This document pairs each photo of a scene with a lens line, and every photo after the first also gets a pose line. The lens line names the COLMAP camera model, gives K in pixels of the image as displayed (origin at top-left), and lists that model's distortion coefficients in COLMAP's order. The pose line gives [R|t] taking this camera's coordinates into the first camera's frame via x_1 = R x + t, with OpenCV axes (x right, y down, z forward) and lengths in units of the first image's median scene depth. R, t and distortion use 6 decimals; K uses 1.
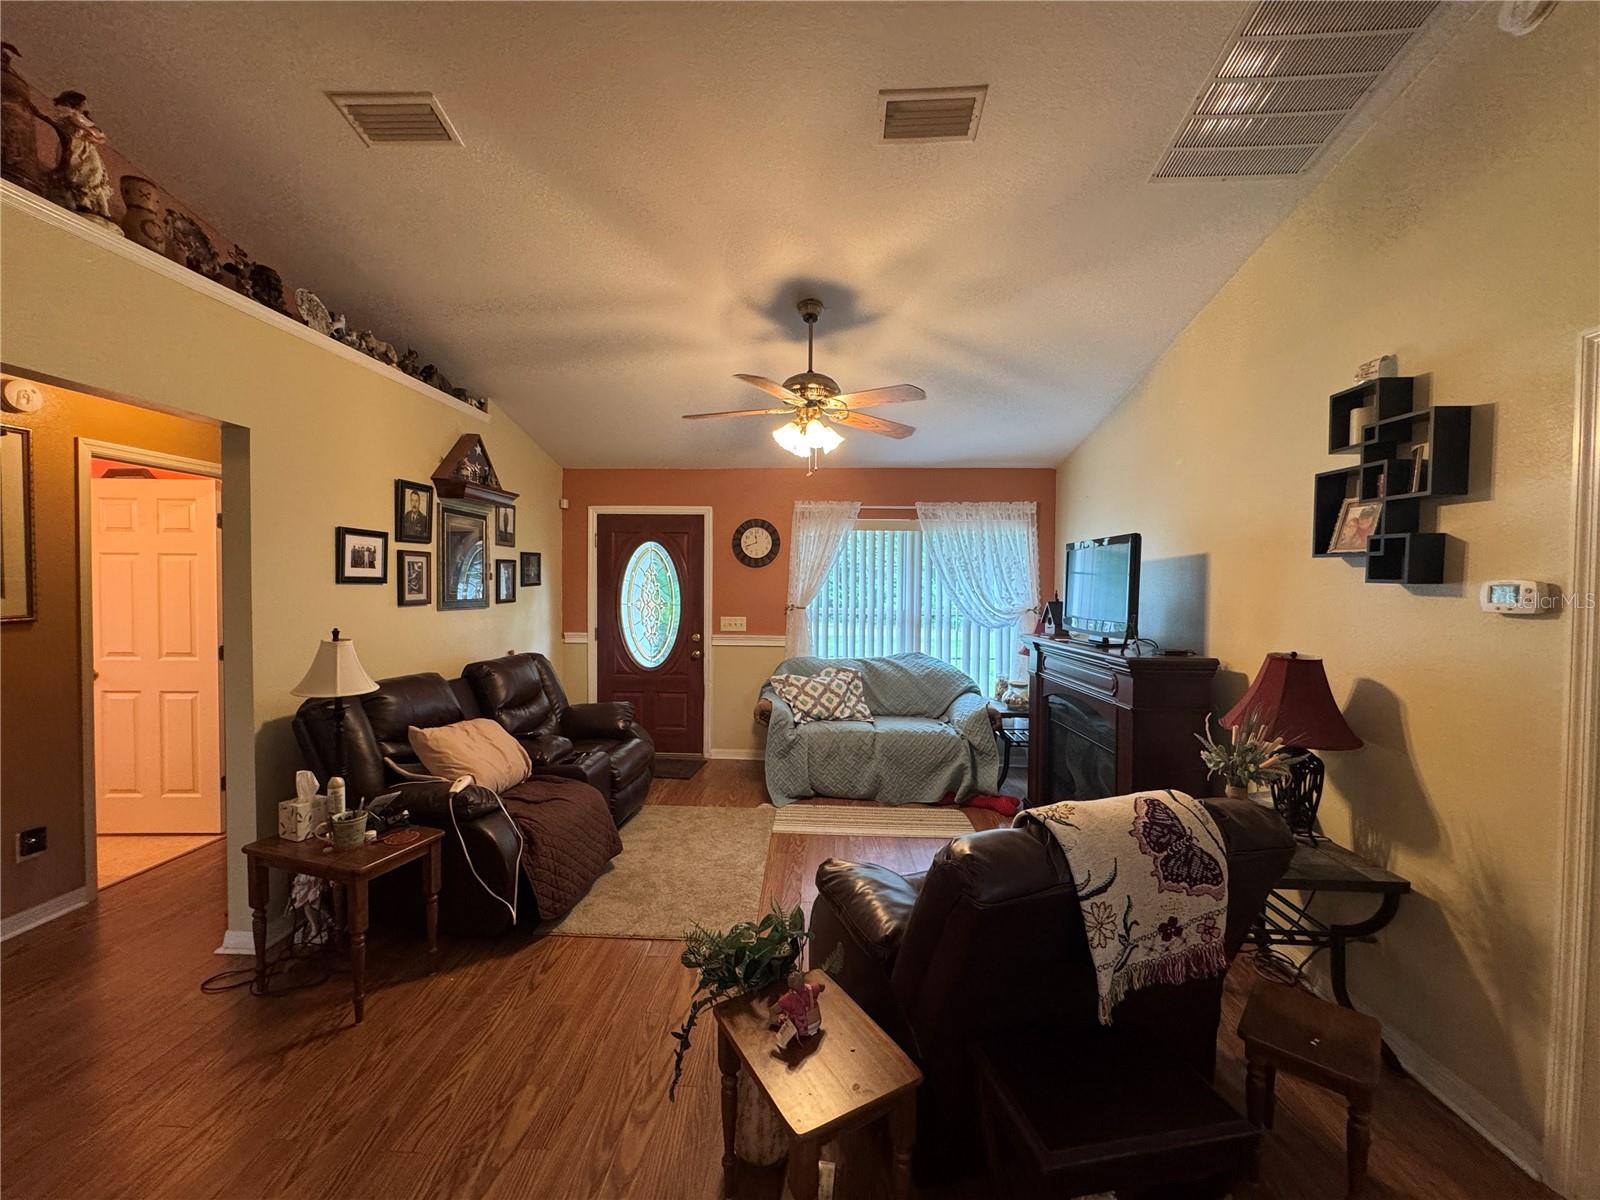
lens RADIAL K [[634.9, 0, 799.6], [0, 634.9, 594.5], [0, 0, 1]] dist [-0.000833, -0.000162]
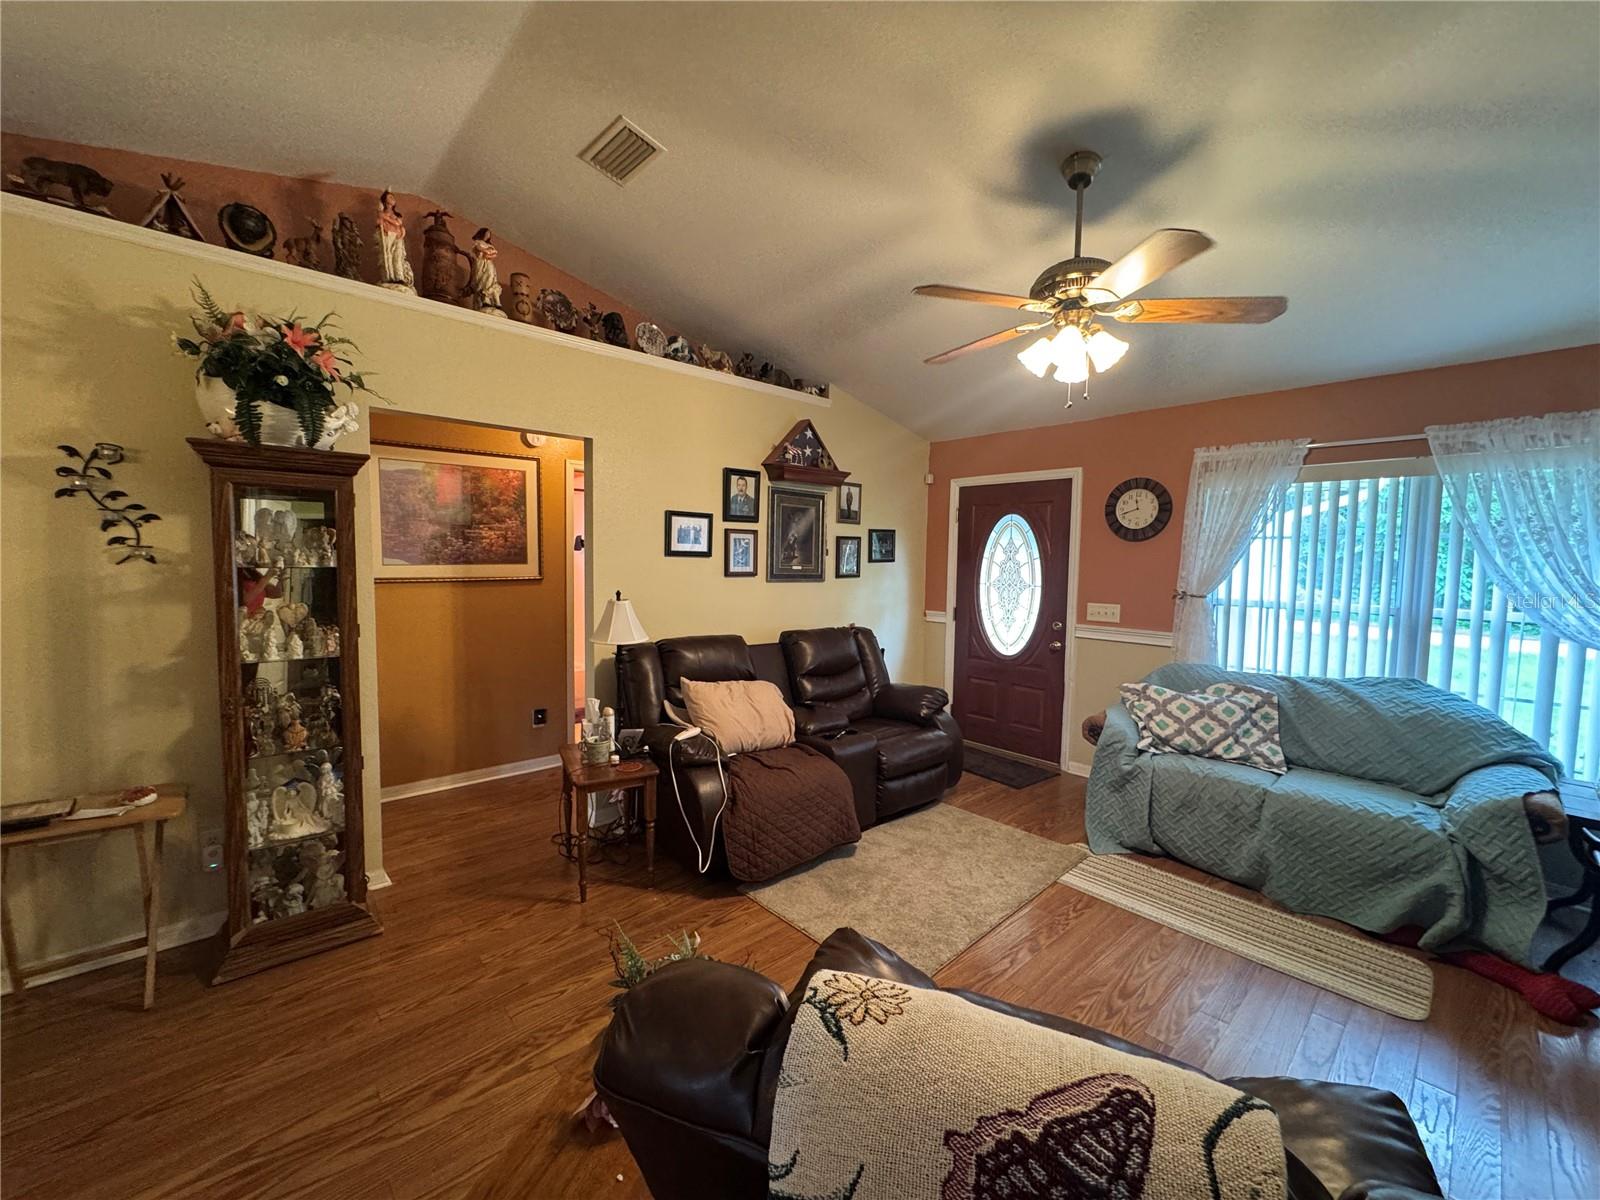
lens RADIAL K [[634.9, 0, 788.7], [0, 634.9, 594.2], [0, 0, 1]] dist [-0.000833, -0.000162]
pose [[0.710969, 0.043756, -0.701861, 0.225874], [-0.023861, 0.998989, 0.038109, 0.002951], [0.702819, -0.010347, 0.711294, 0.198992]]
